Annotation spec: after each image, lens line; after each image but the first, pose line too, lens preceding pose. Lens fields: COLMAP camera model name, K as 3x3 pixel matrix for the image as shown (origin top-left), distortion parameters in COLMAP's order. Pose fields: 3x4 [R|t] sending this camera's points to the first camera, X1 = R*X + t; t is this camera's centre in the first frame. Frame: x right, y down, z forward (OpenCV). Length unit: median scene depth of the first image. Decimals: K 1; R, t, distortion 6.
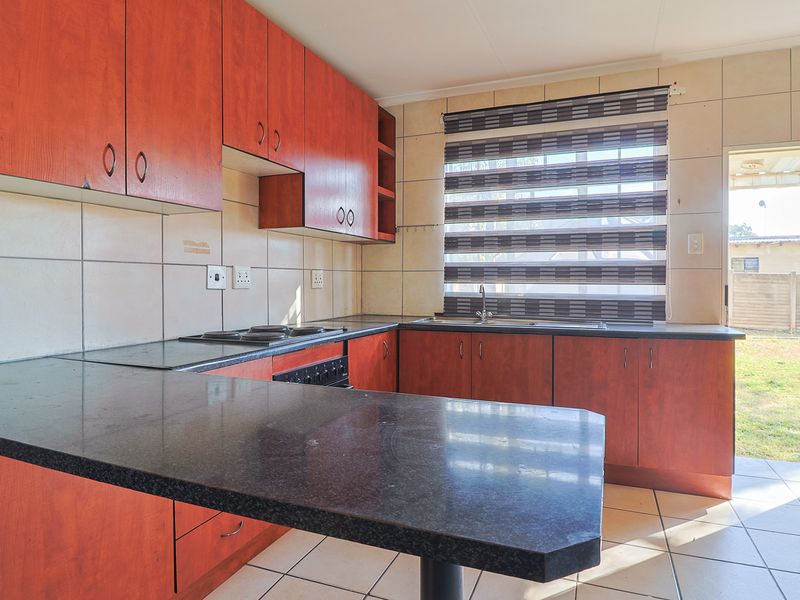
lens RADIAL K [[479.3, 0, 416.2], [0, 479.3, 290.7], [0, 0, 1]] dist [-0.014565, -0.005774]
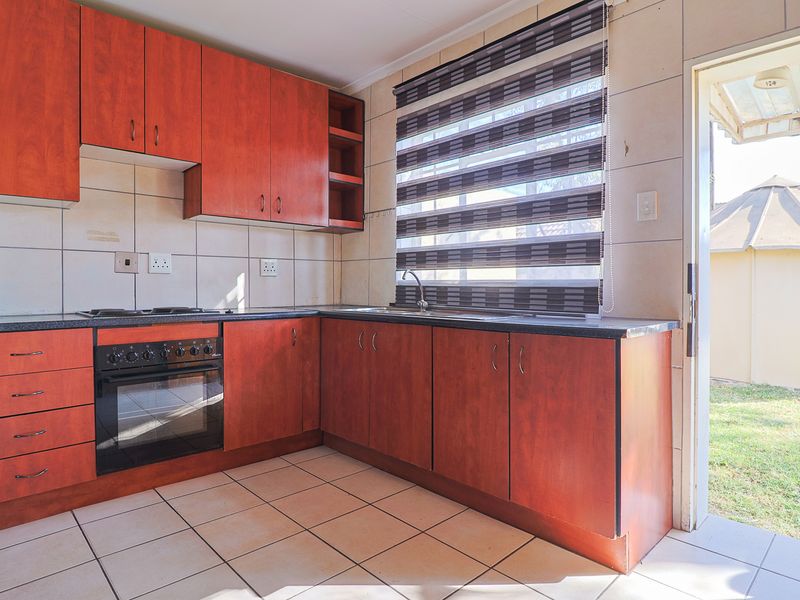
lens RADIAL K [[479.3, 0, 401.7], [0, 479.3, 293.7], [0, 0, 1]] dist [-0.014565, -0.005774]
pose [[0.906874, 0.007825, -0.421330, 0.522817], [-0.009250, 0.999956, -0.001339, 0.033753], [0.421301, 0.005112, 0.906906, 0.193674]]
